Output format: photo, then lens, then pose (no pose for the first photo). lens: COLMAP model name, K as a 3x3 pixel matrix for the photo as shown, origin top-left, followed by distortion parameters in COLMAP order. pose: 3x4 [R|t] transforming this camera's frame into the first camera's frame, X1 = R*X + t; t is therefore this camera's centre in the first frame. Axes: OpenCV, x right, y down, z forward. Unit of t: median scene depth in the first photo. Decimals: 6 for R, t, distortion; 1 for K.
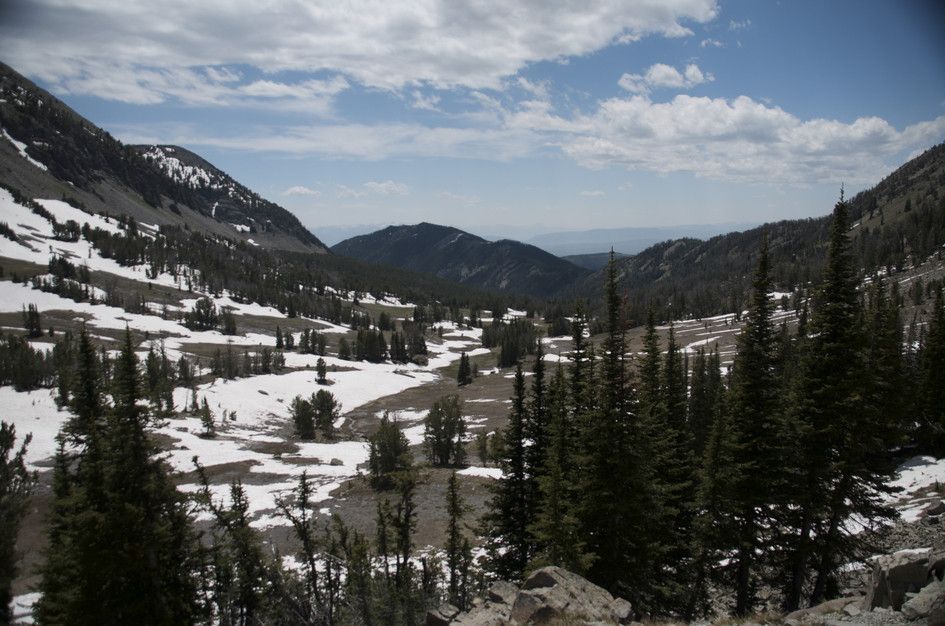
lens RADIAL K [[778.9, 0, 472.5], [0, 778.9, 313.0], [0, 0, 1]] dist [-0.149847, 0.139192]
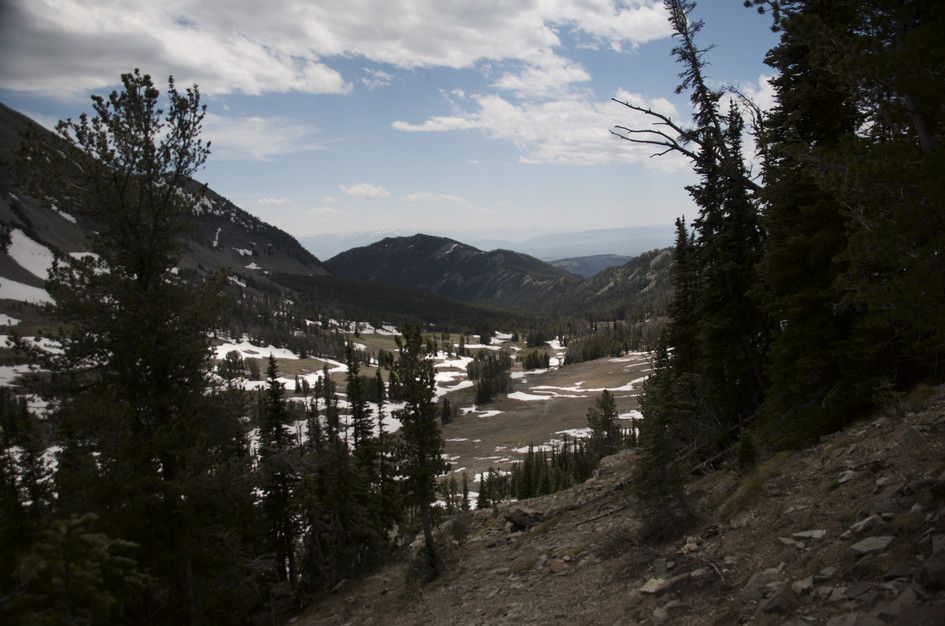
lens RADIAL K [[778.9, 0, 472.5], [0, 778.9, 313.0], [0, 0, 1]] dist [-0.149847, 0.139192]
pose [[0.999625, -0.027305, 0.002096, 0.012683], [0.027314, 0.999616, -0.004609, -0.030392], [-0.001969, 0.004665, 0.999987, -0.102237]]
